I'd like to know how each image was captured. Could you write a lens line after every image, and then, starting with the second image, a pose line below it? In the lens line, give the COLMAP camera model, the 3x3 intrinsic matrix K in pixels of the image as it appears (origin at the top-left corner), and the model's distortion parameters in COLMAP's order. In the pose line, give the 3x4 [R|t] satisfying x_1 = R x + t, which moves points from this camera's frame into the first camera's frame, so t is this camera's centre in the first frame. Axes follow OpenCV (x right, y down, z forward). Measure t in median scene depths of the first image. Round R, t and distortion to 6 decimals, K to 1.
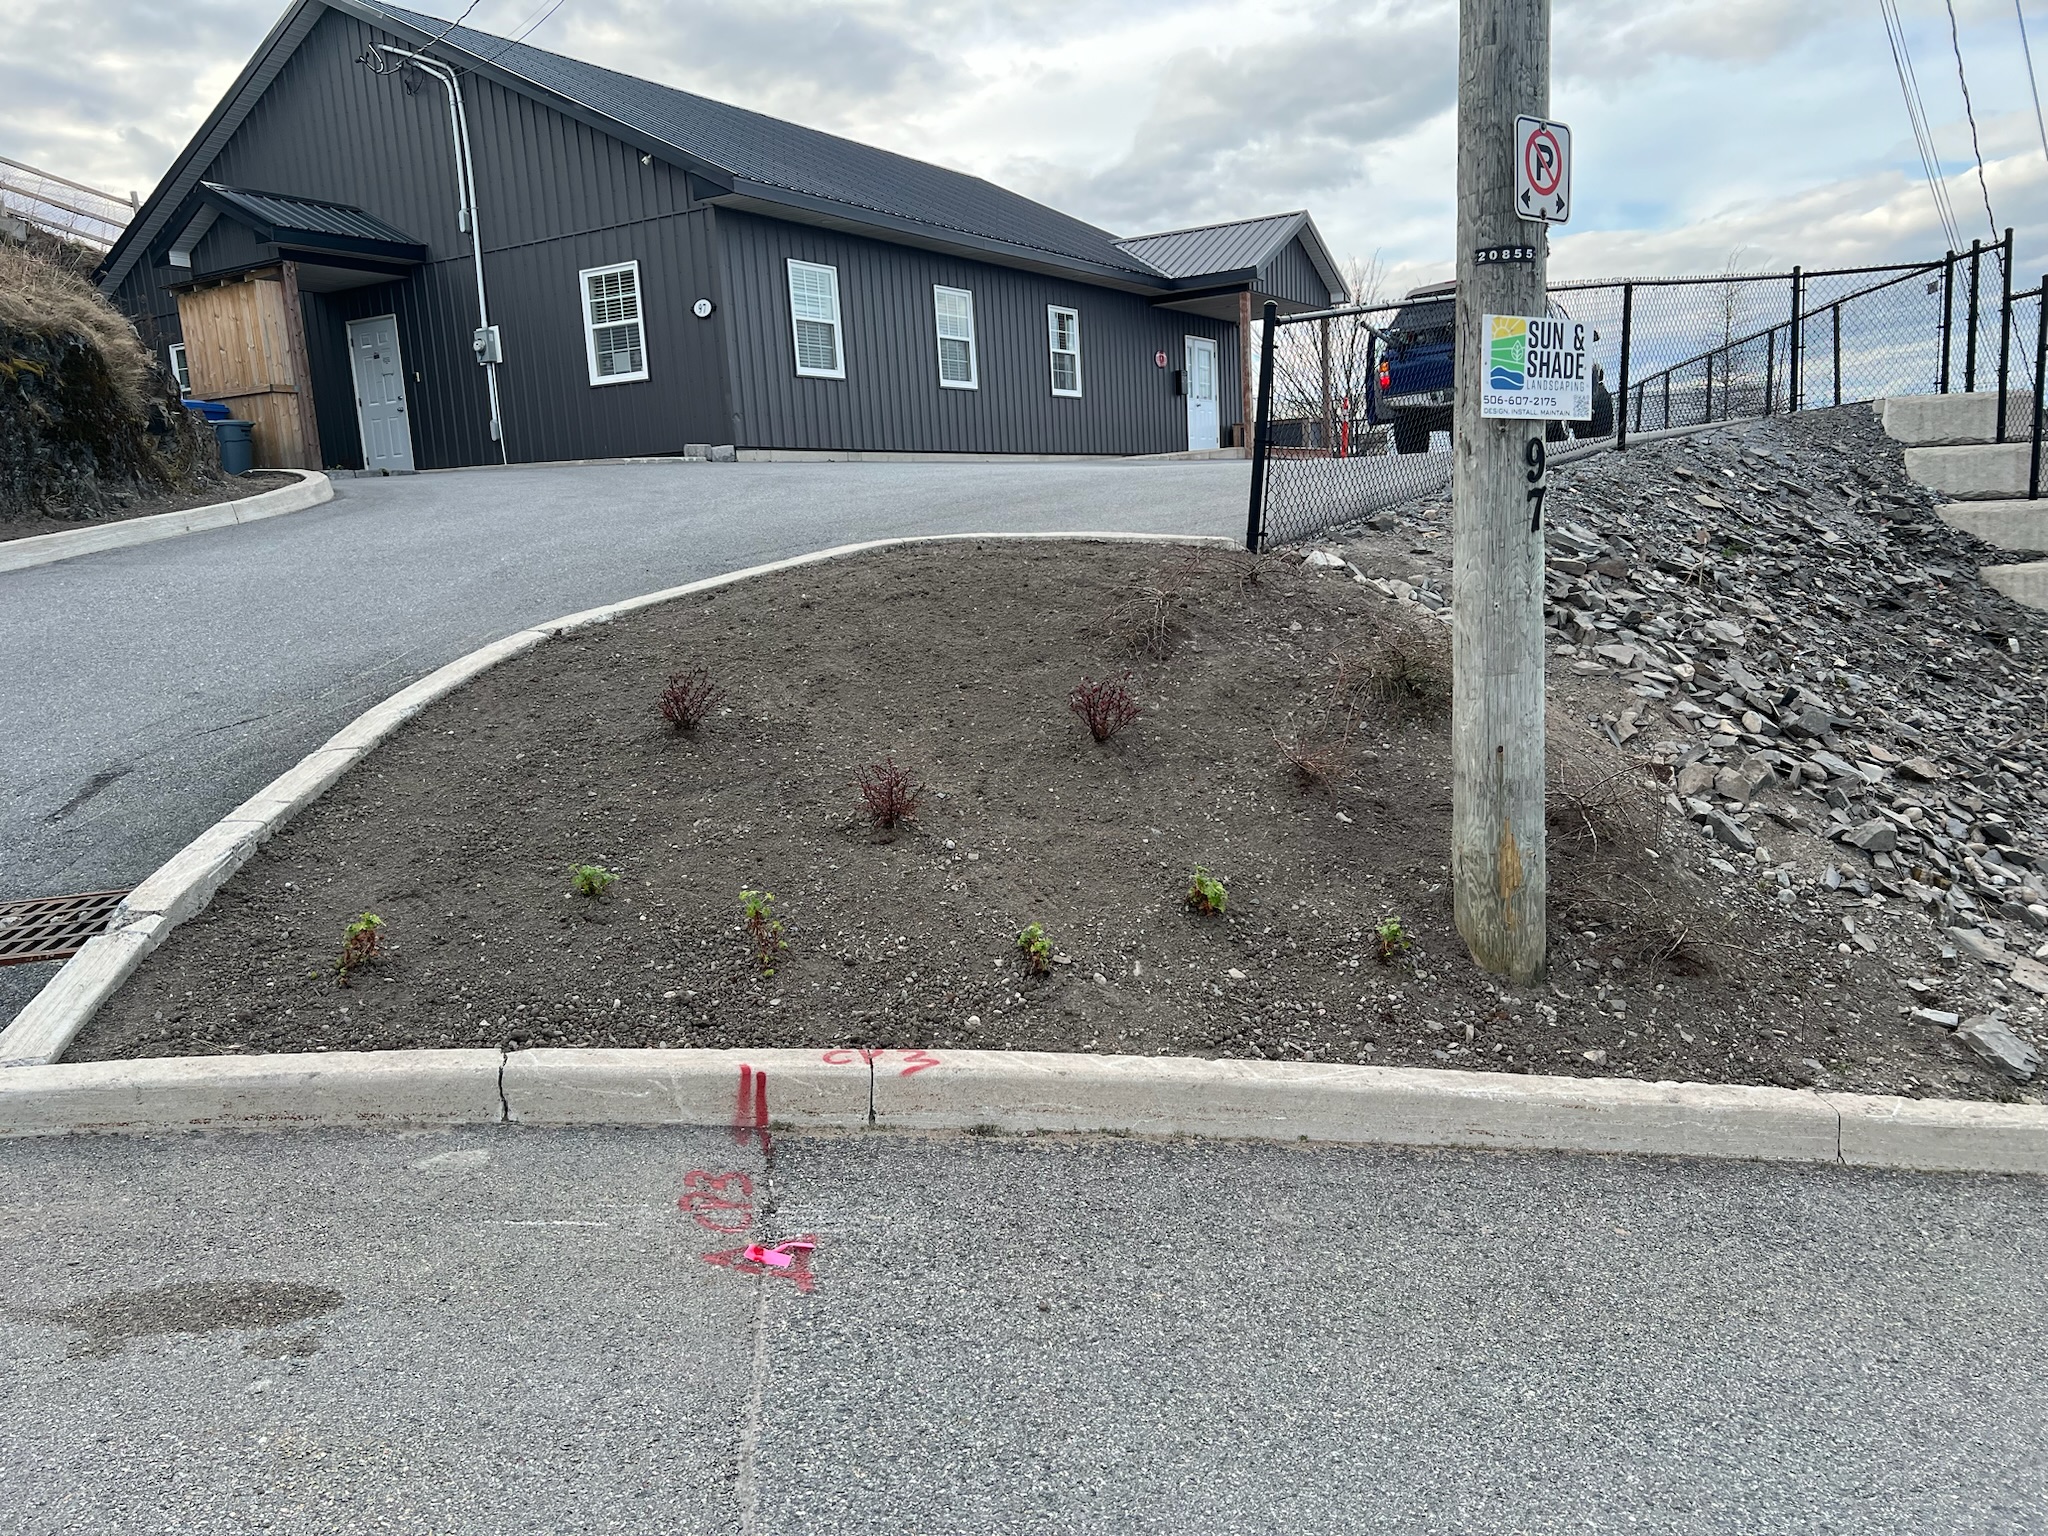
lens RADIAL K [[1522.4, 0, 1024.0], [0, 1522.4, 768.0], [0, 0, 1]] dist [0.039807, -0.051322]
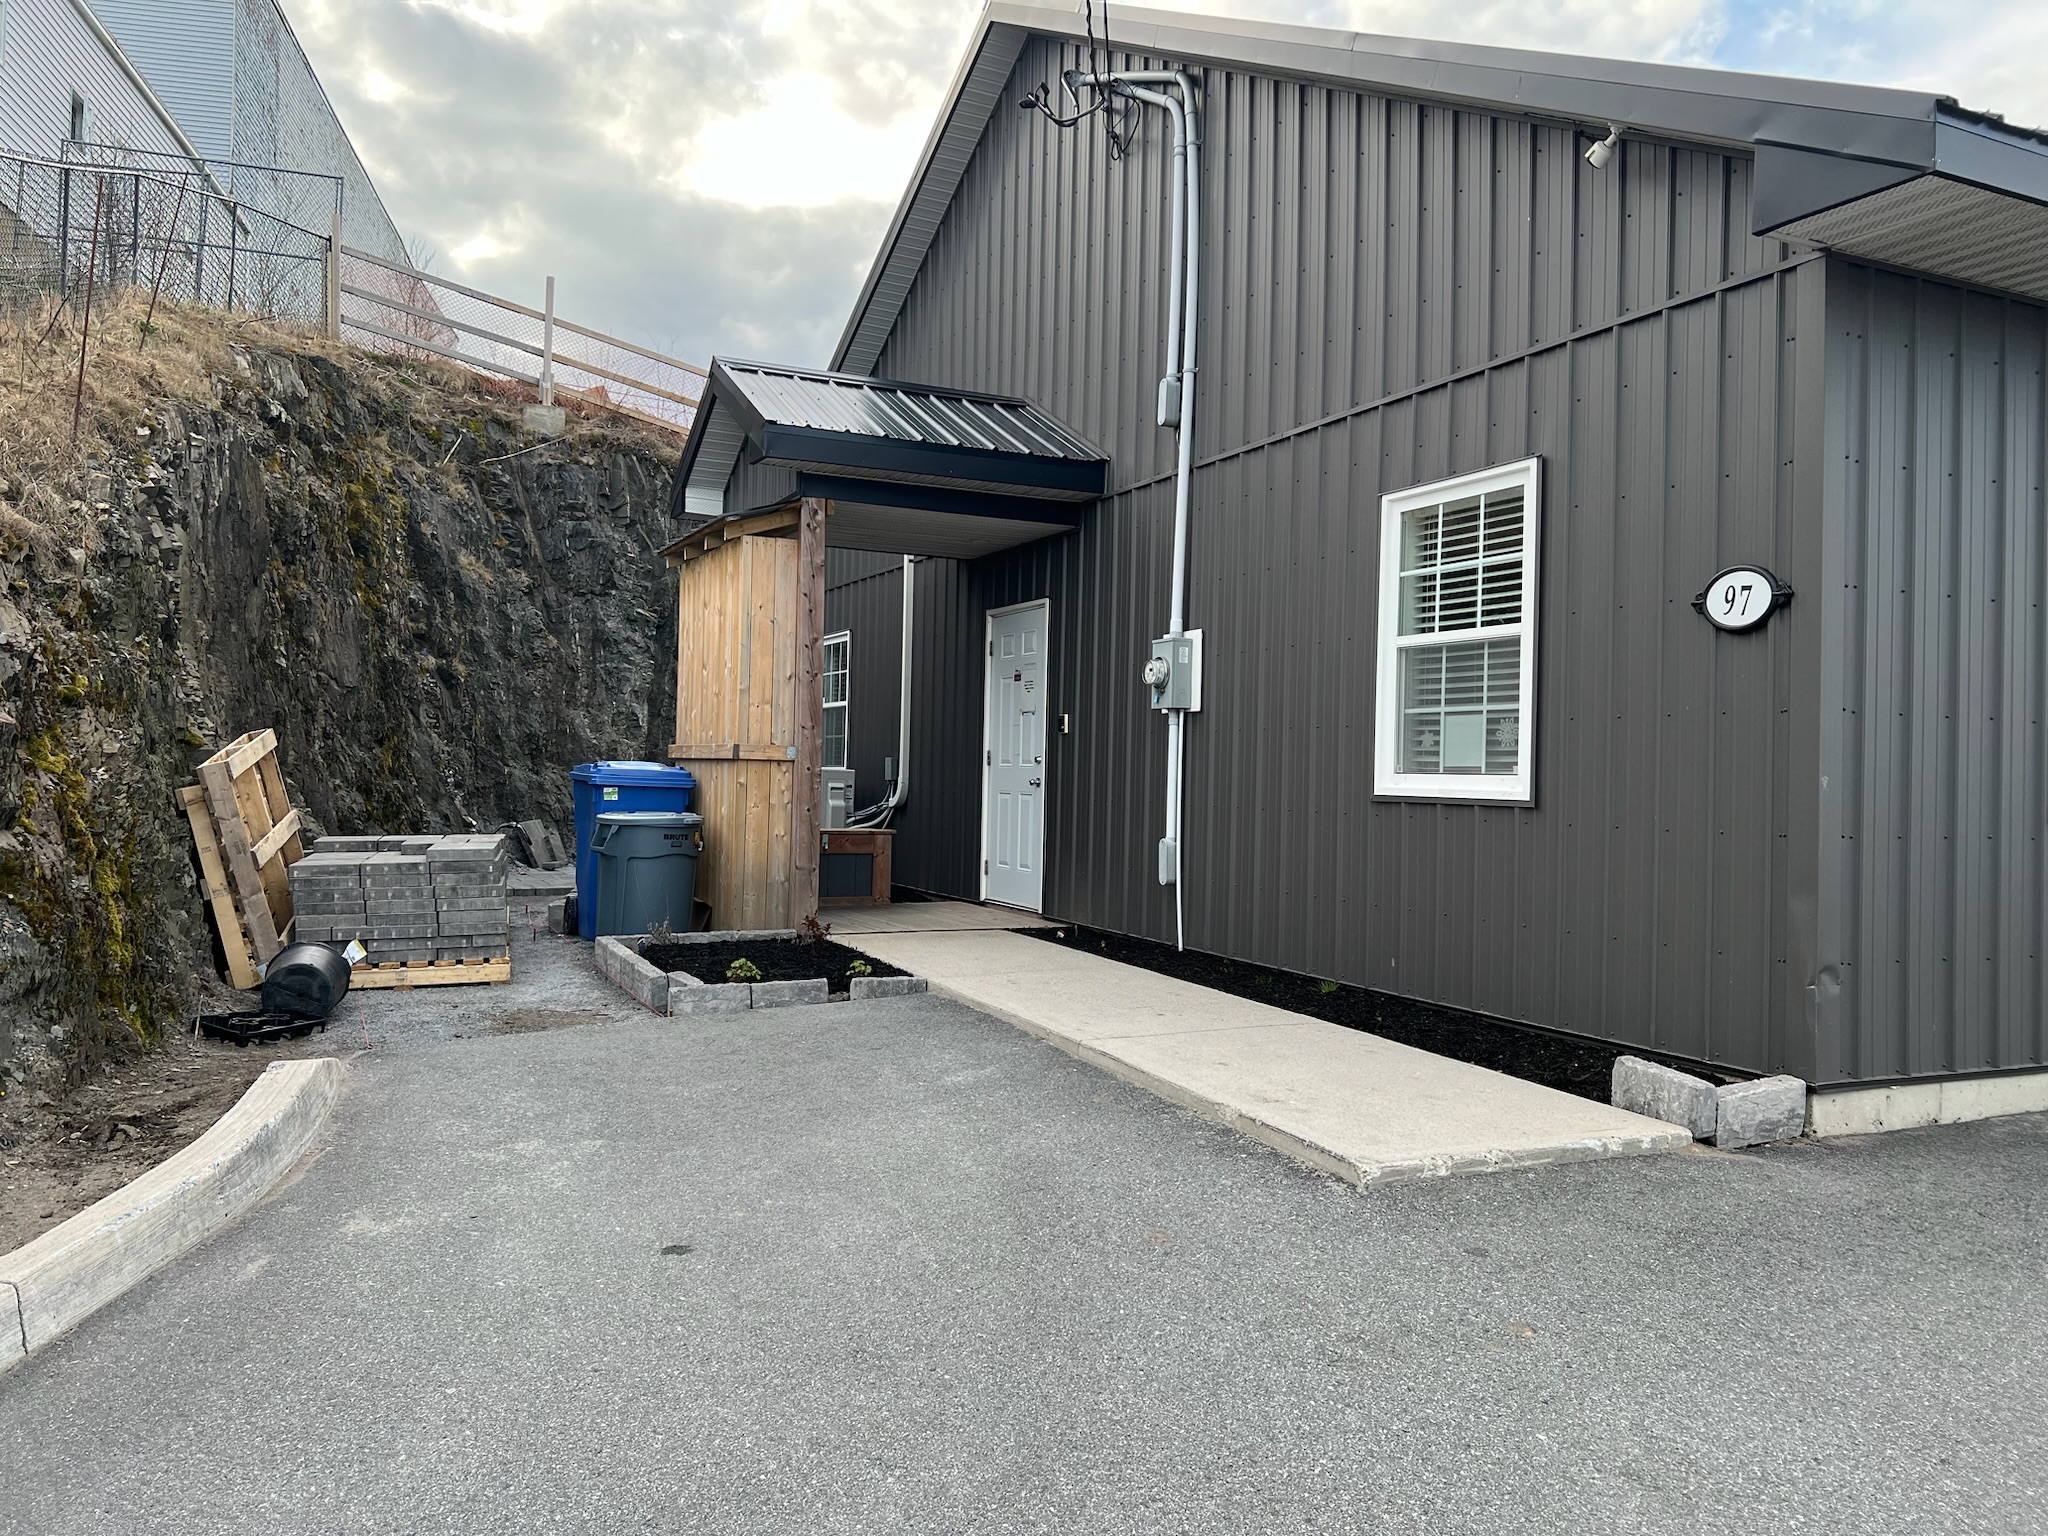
lens RADIAL K [[1522.4, 0, 1024.0], [0, 1522.4, 768.0], [0, 0, 1]] dist [0.039807, -0.051322]
pose [[0.825197, 0.070794, -0.560391, -0.147992], [-0.157957, 0.981455, -0.108610, -0.204021], [0.542310, 0.178142, 0.821076, 0.653837]]
